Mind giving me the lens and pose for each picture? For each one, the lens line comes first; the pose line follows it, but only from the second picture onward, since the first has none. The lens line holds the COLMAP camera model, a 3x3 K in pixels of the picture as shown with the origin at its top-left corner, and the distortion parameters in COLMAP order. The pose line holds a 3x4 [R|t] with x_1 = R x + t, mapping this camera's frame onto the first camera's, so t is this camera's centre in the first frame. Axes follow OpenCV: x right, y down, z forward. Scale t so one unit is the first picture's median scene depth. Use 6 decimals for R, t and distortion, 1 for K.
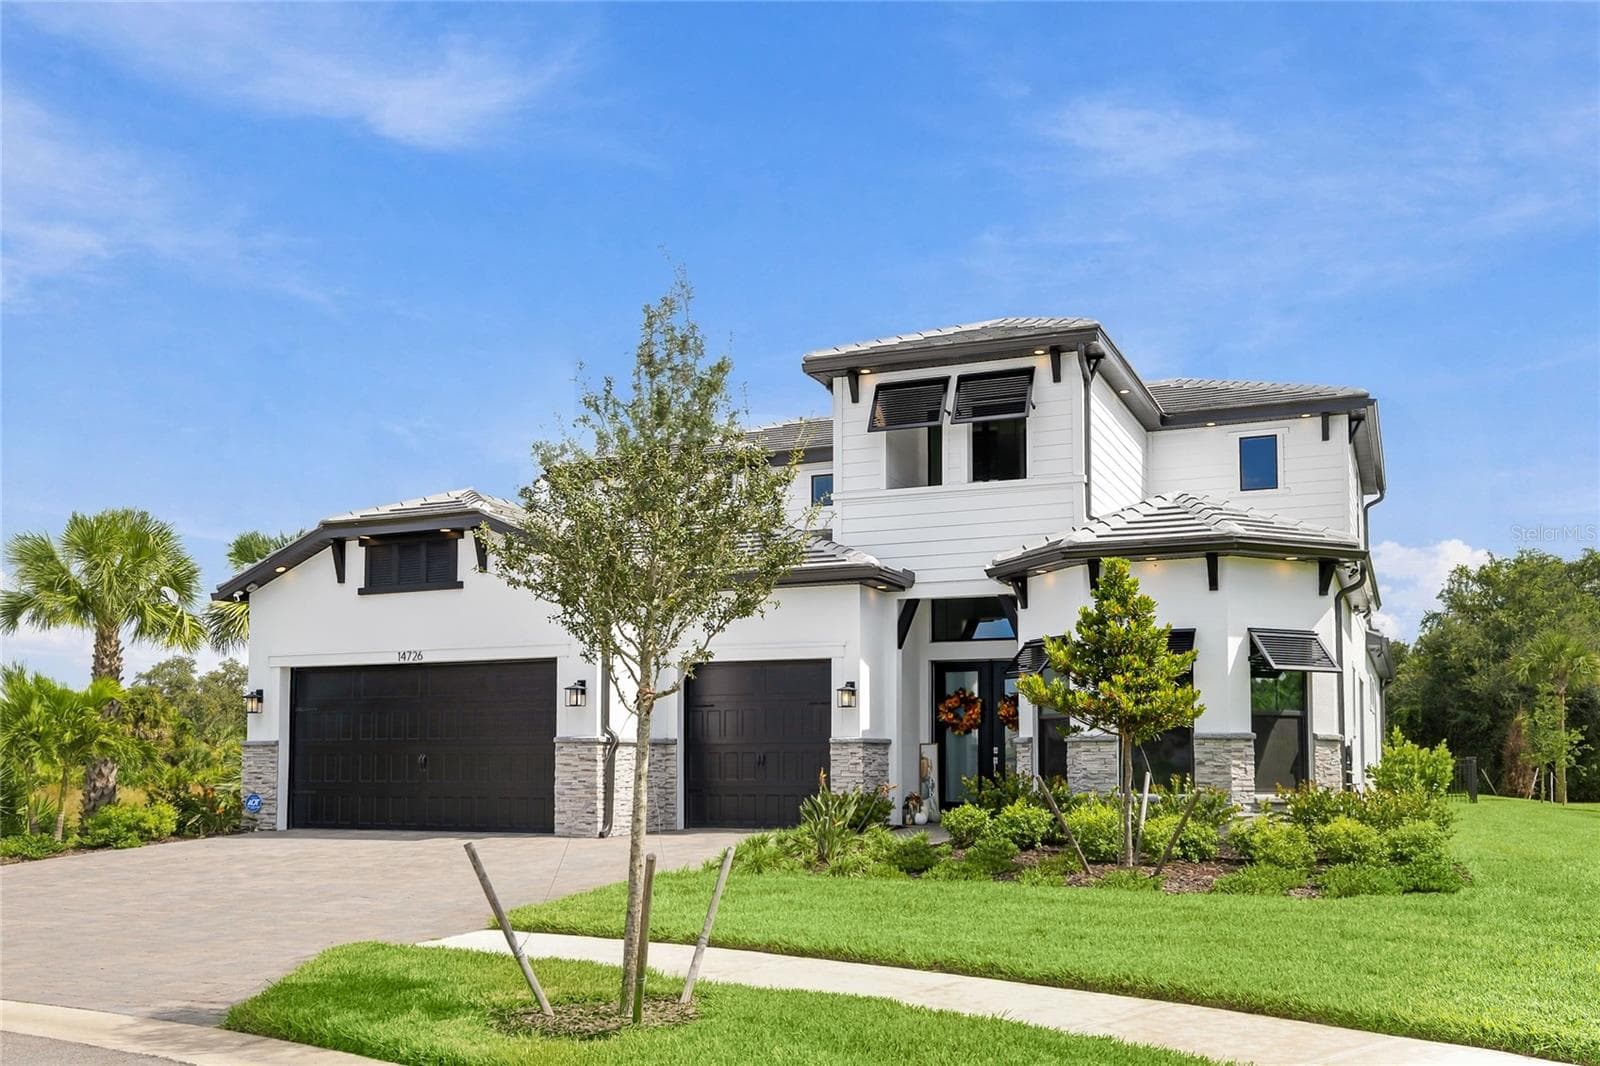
lens RADIAL K [[1393.4, 0, 778.6], [0, 1393.4, 673.2], [0, 0, 1]] dist [-0.002413, 0.001252]
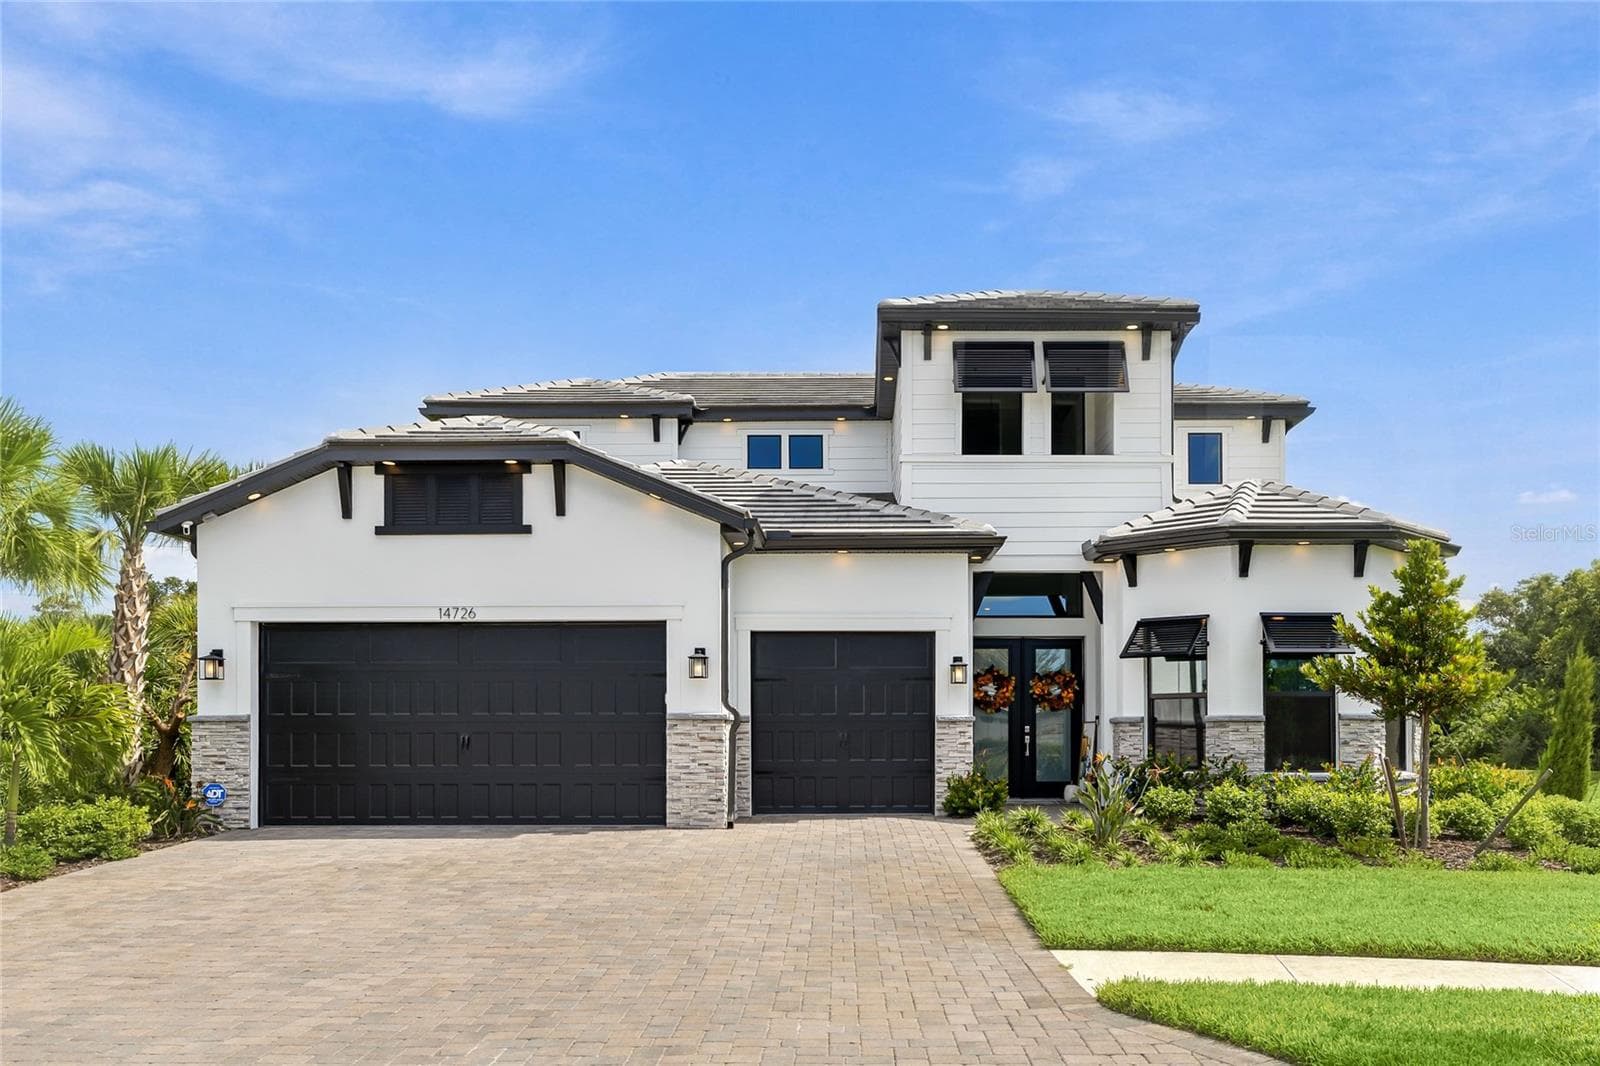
lens RADIAL K [[1345.2, 0, 801.6], [0, 1345.2, 711.5], [0, 0, 1]] dist [-0.002765, -0.000924]
pose [[0.922829, 0.006713, 0.385150, -0.382075], [-0.024278, 0.998874, 0.040759, 0.008371], [-0.384443, -0.046964, 0.921953, 0.190924]]
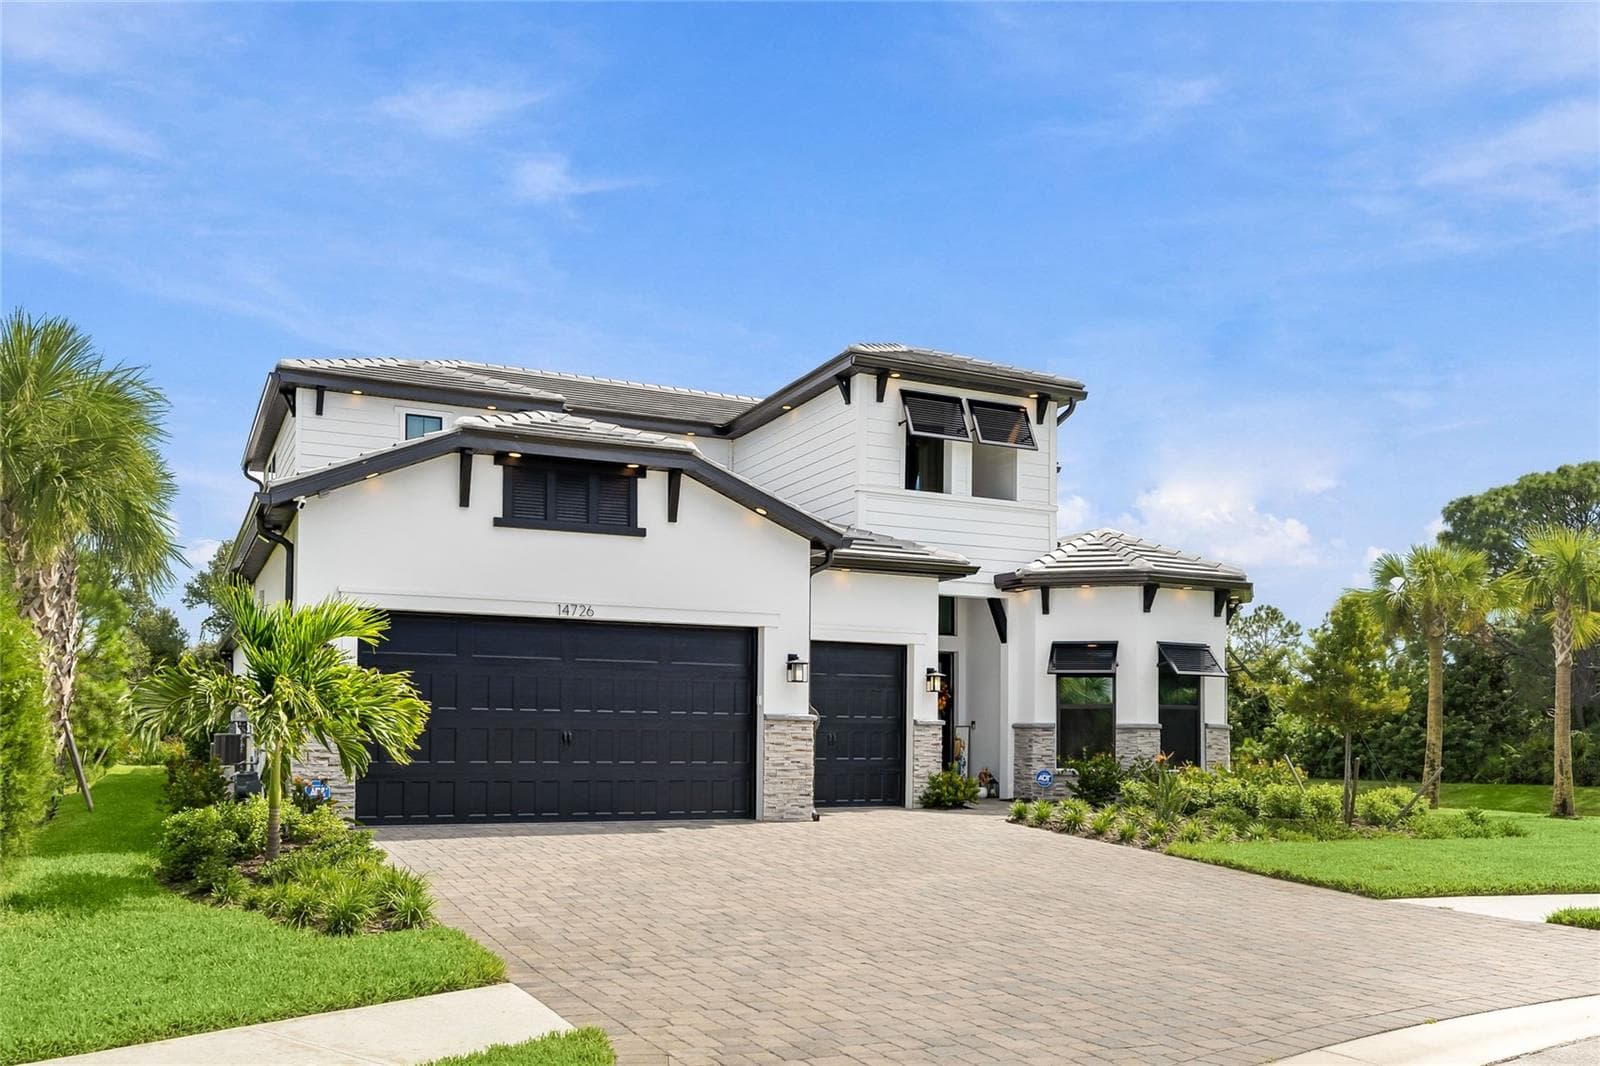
lens RADIAL K [[1393.4, 0, 778.6], [0, 1393.4, 673.2], [0, 0, 1]] dist [-0.002413, 0.001252]
pose [[0.650678, 0.043204, 0.758124, -0.808728], [-0.058718, 0.998253, -0.006492, 0.023092], [-0.757080, -0.040292, 0.652078, 0.372627]]
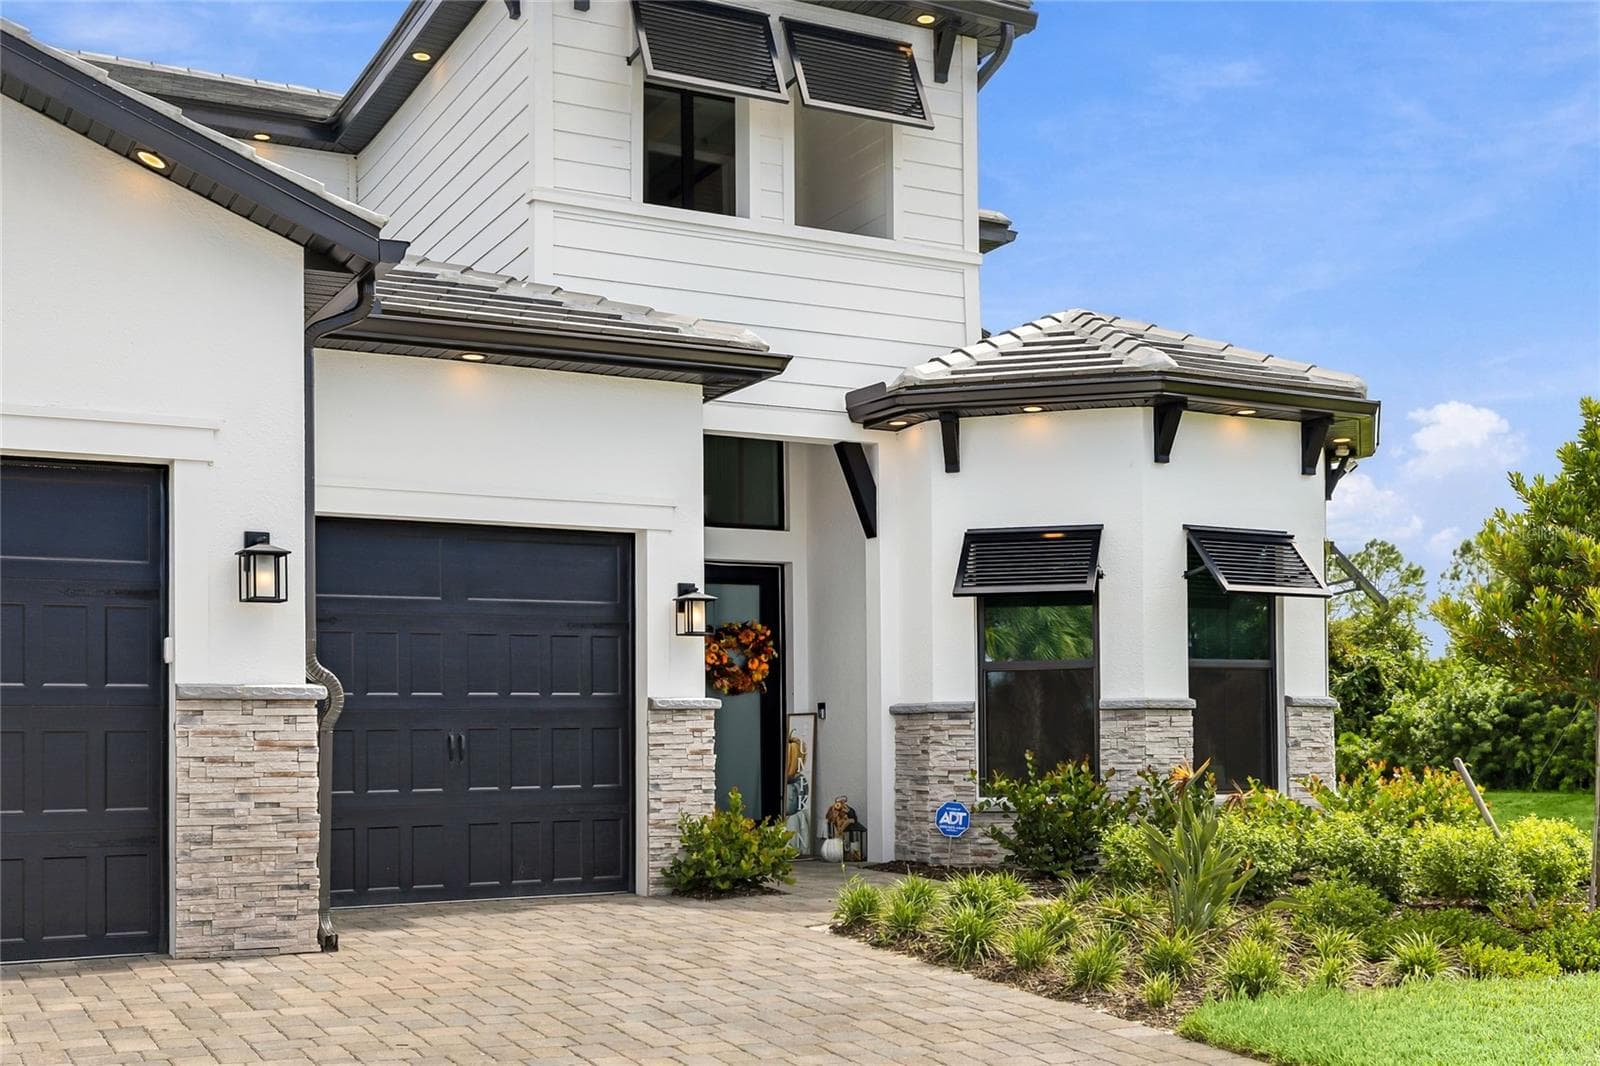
lens RADIAL K [[1879.9, 0, 857.2], [0, 1879.9, 694.2], [0, 0, 1]] dist [-0.001029, -0.003494]
pose [[0.594930, 0.016705, 0.803604, -0.421581], [-0.040771, 0.999124, 0.009415, 0.034799], [-0.802743, -0.038365, 0.595090, 0.540432]]
